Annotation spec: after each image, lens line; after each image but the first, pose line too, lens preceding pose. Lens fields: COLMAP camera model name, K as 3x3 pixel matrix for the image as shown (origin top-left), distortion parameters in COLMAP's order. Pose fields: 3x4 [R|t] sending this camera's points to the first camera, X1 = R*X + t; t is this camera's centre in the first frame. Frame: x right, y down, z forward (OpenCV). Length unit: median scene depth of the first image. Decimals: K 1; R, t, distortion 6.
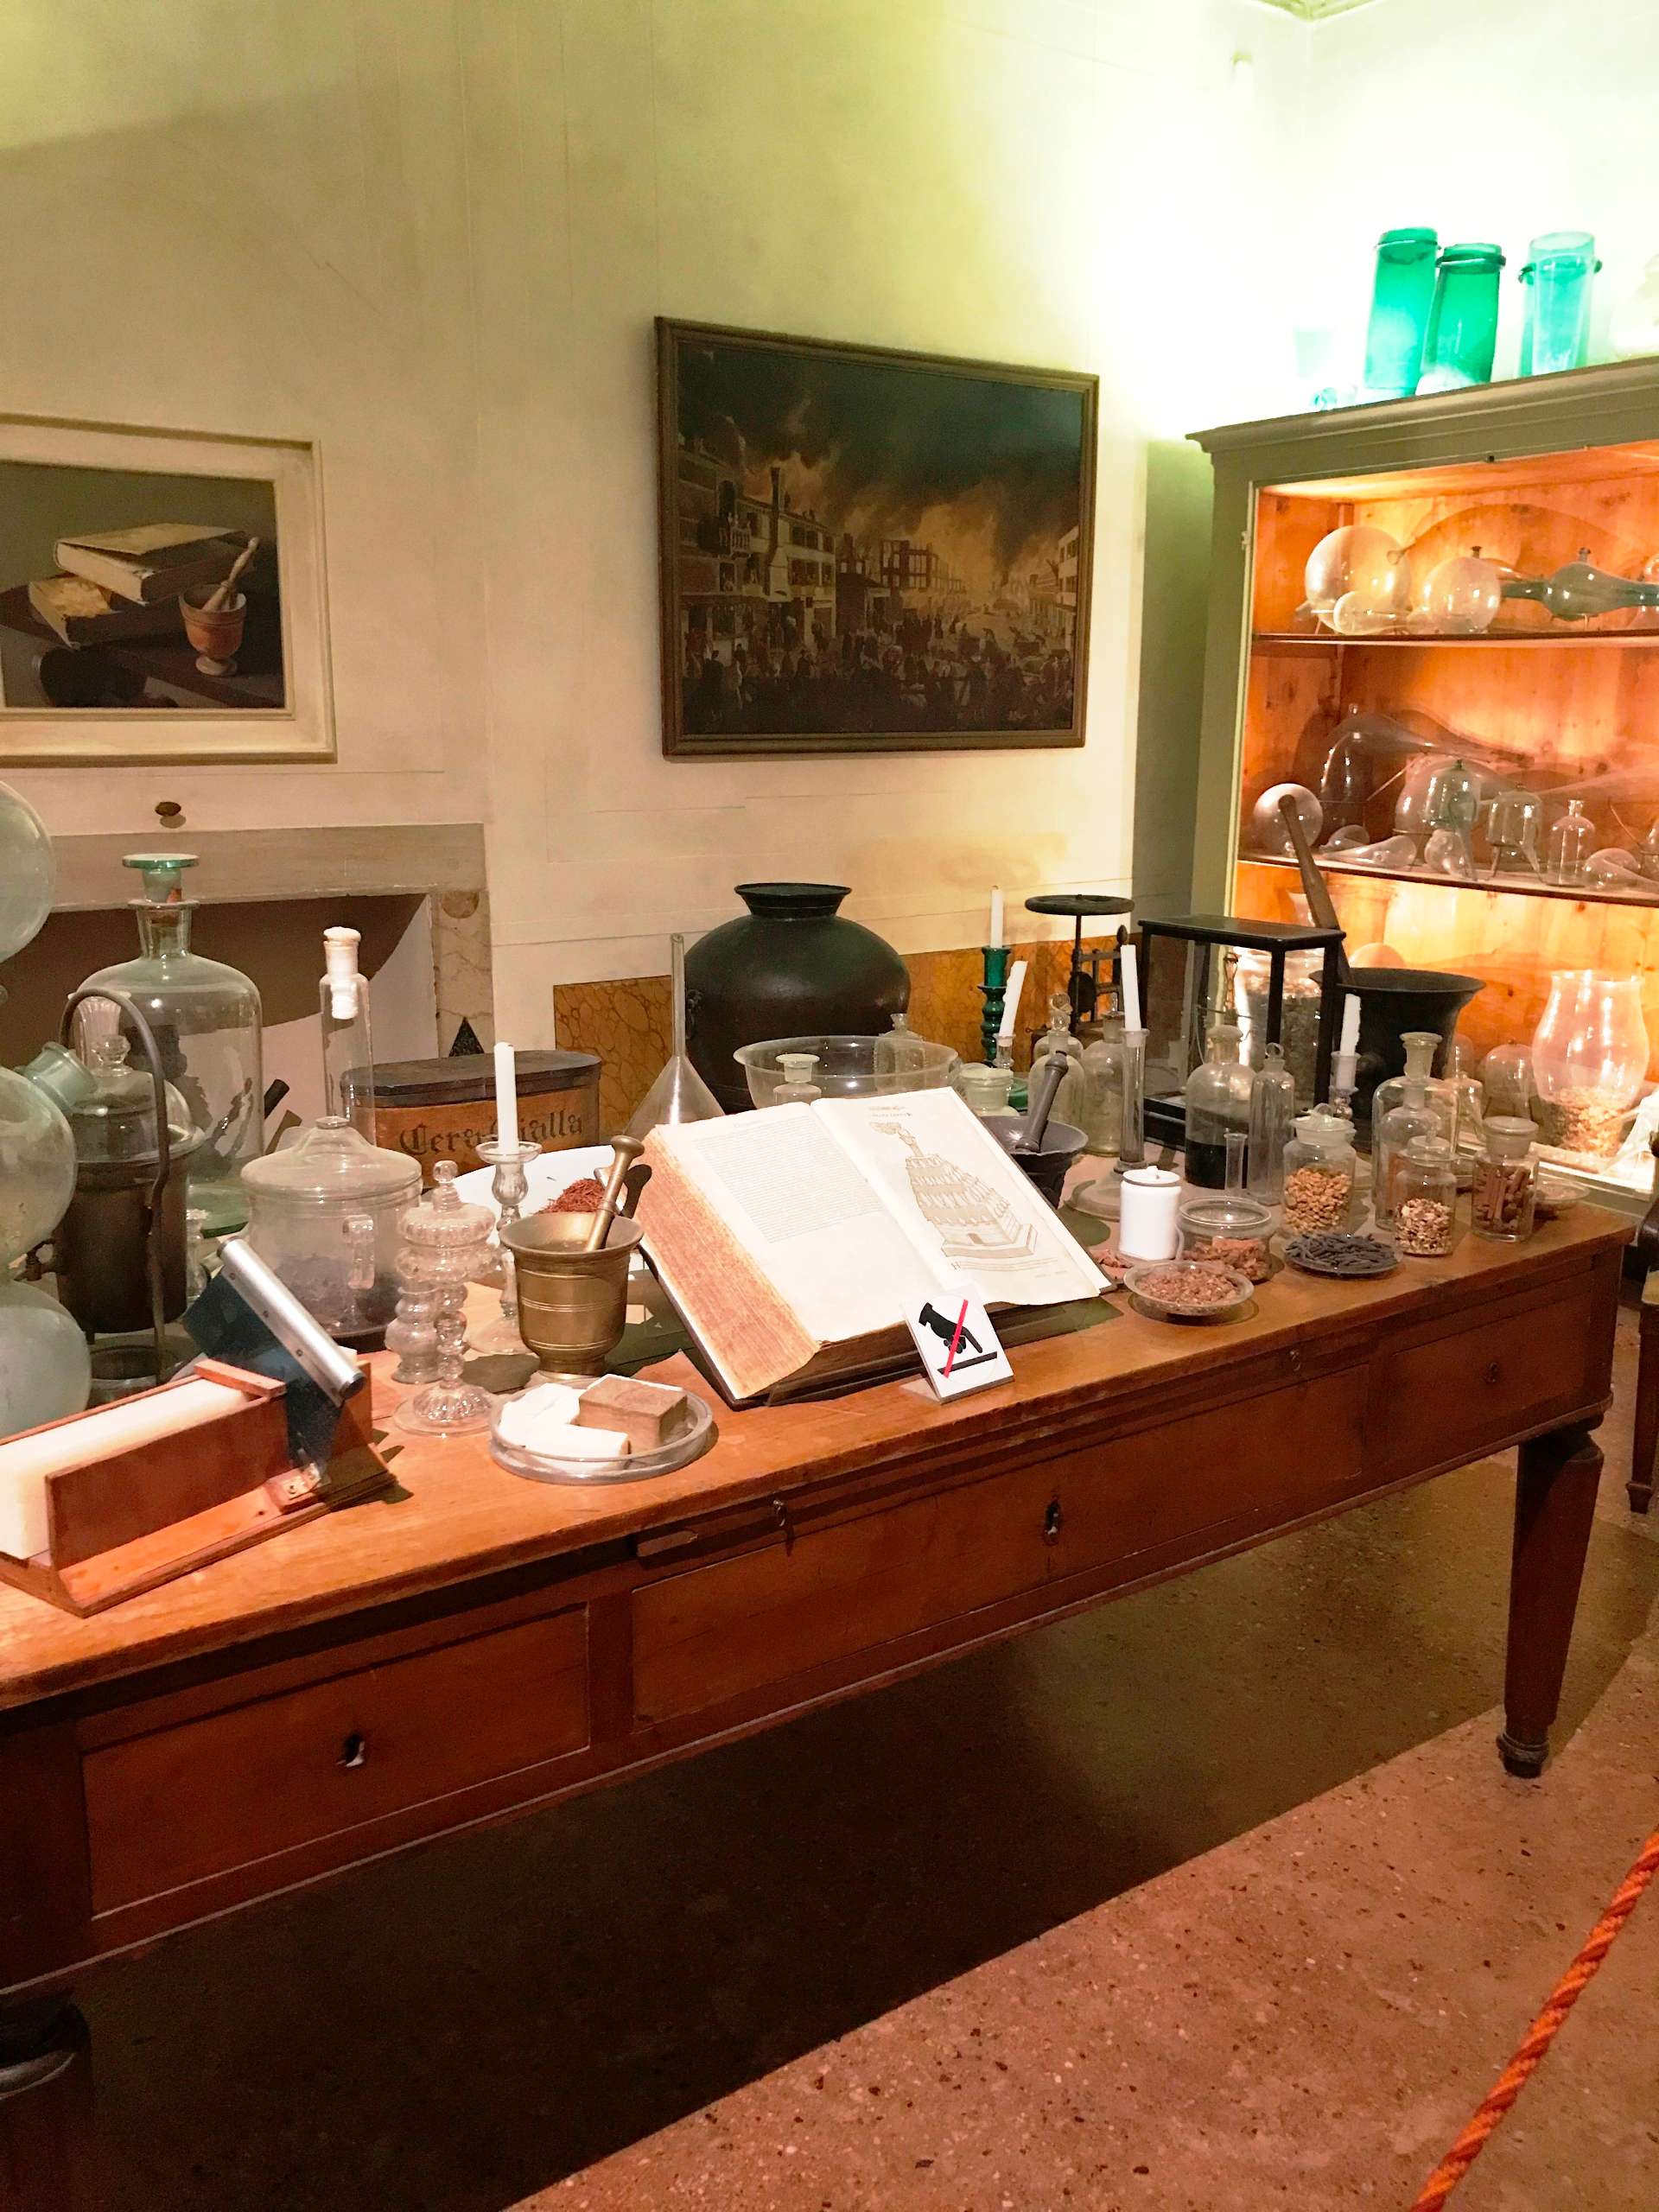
lens RADIAL K [[1781.0, 0, 829.5], [0, 1781.0, 1106.0], [0, 0, 1]] dist [0.005297, -0.015732]
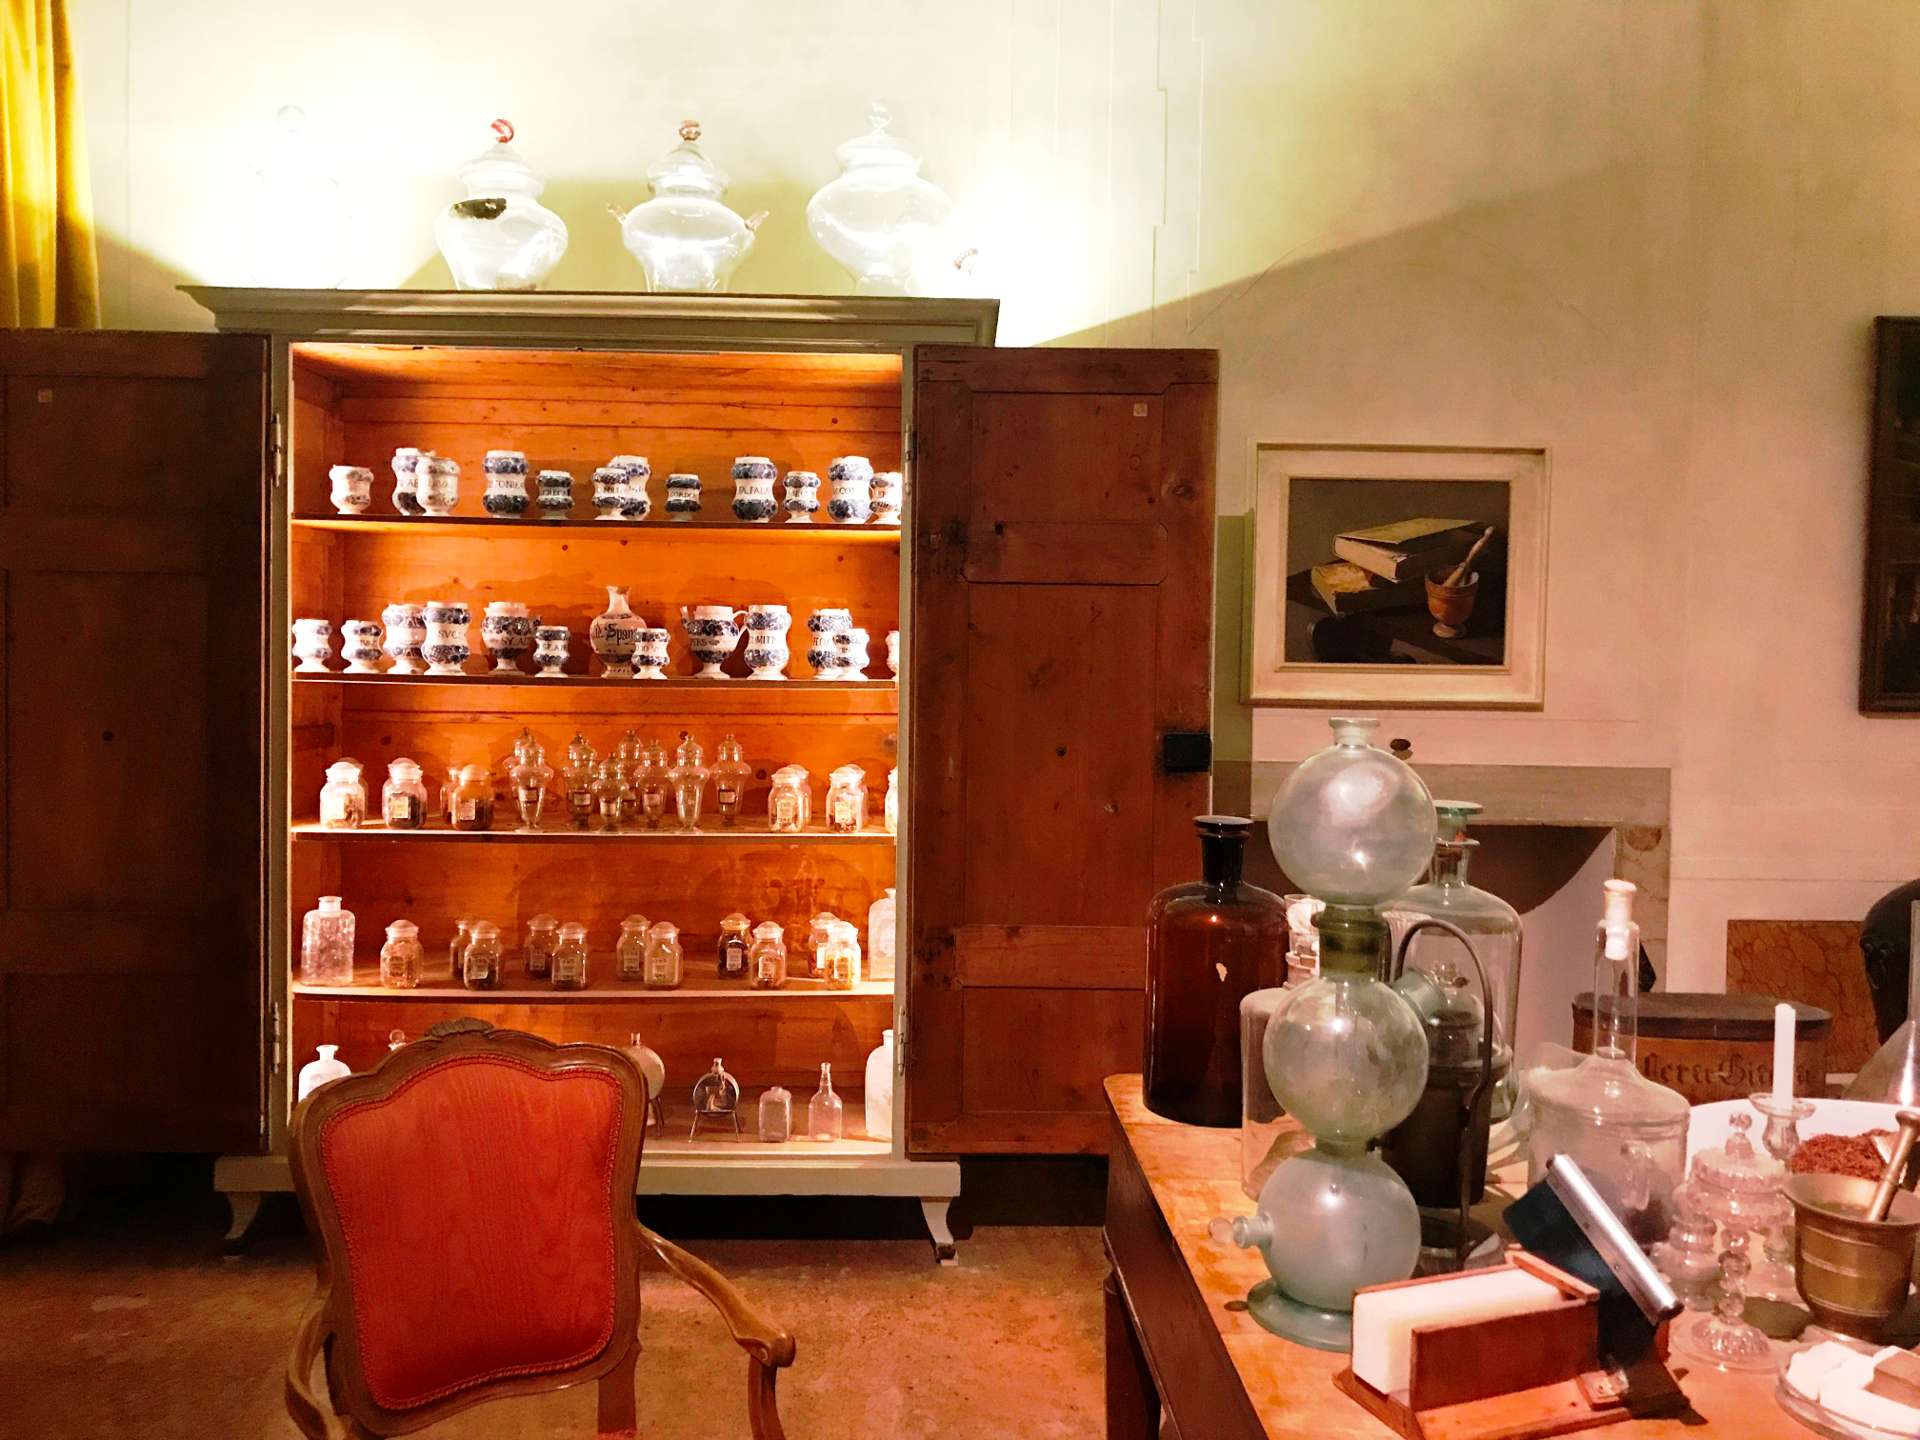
lens RADIAL K [[1545.9, 0, 960.0], [0, 1545.9, 720.0], [0, 0, 1]] dist [0.005297, -0.015732]
pose [[0.834278, 0.038266, -0.550015, -0.092226], [-0.129144, 0.983399, -0.127472, -0.021233], [0.536006, 0.177378, 0.825369, -0.088531]]
